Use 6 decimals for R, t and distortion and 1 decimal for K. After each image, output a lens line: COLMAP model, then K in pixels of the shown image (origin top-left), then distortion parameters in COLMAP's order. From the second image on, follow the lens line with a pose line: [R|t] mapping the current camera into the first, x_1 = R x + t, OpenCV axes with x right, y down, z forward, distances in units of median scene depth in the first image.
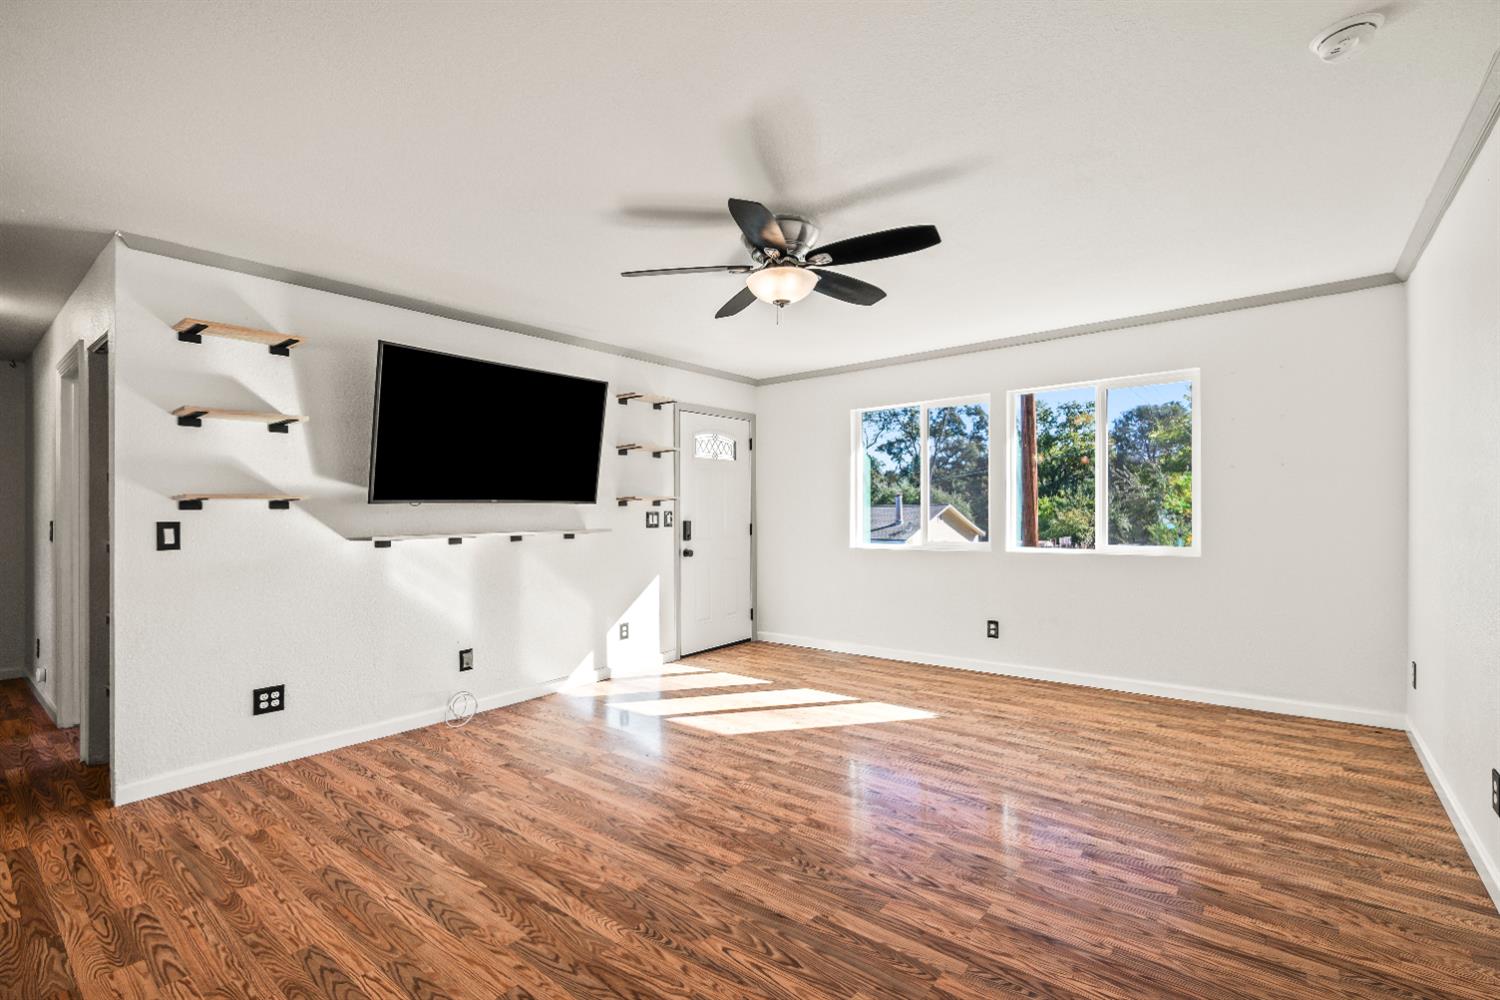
lens RADIAL K [[665.3, 0, 760.0], [0, 665.3, 507.4], [0, 0, 1]] dist [-0.001952, -0.000291]
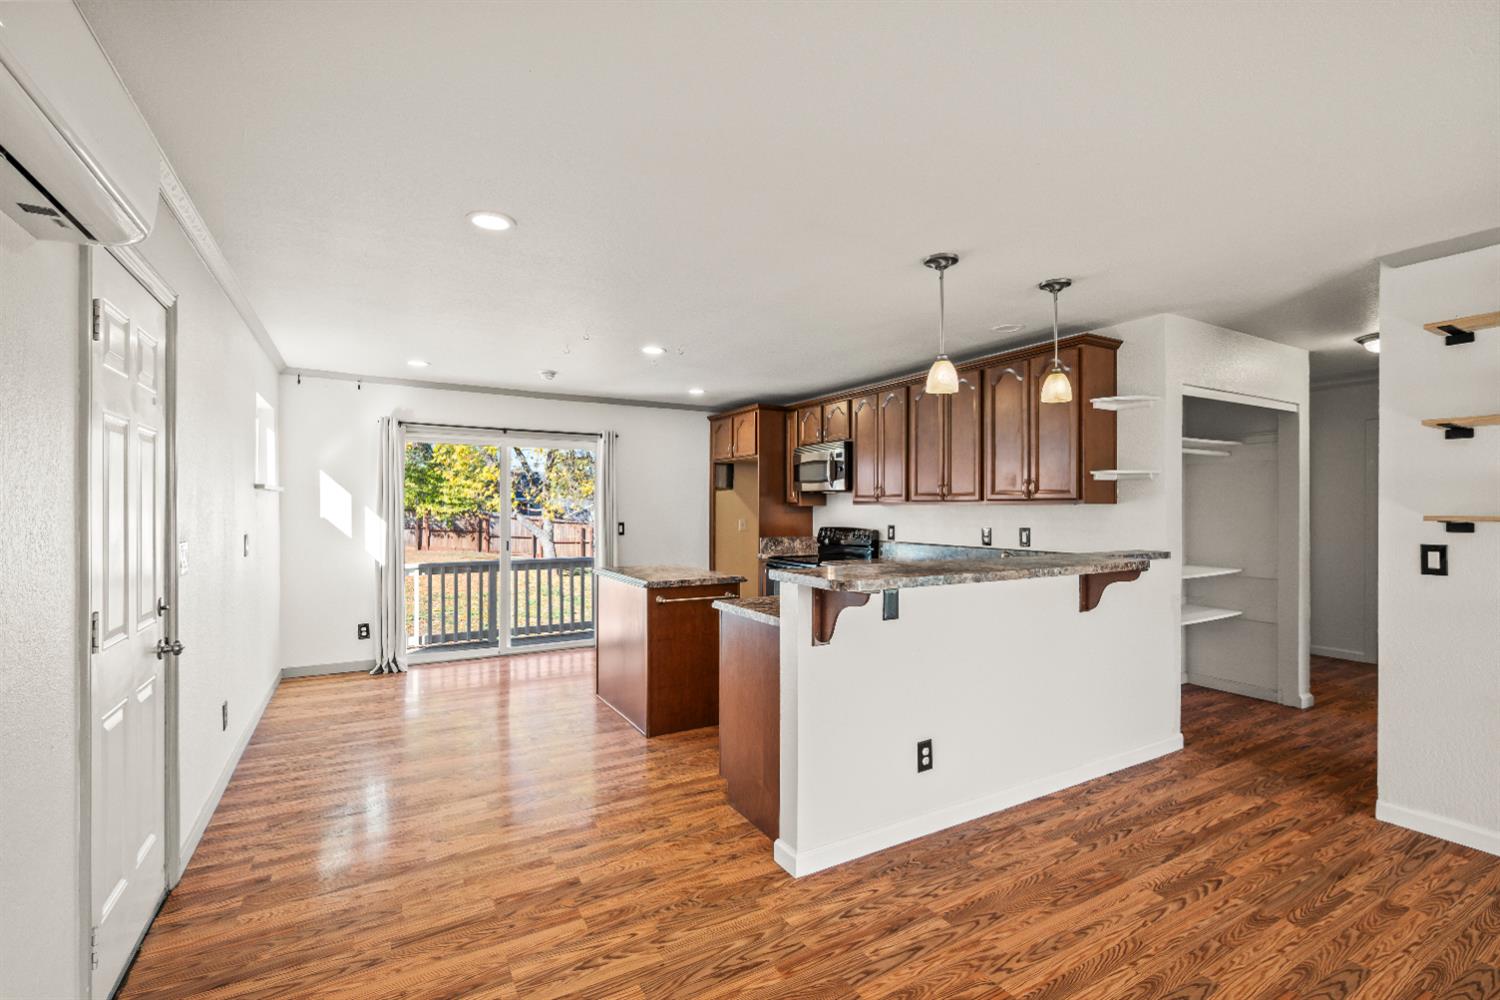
lens RADIAL K [[662.6, 0, 755.5], [0, 662.6, 503.7], [0, 0, 1]] dist [-0.000097, -0.000711]
pose [[-0.365076, 0.006178, -0.930957, 0.325536], [0.005781, 0.999974, 0.004369, -0.046515], [0.930960, -0.003787, -0.365102, 0.468040]]
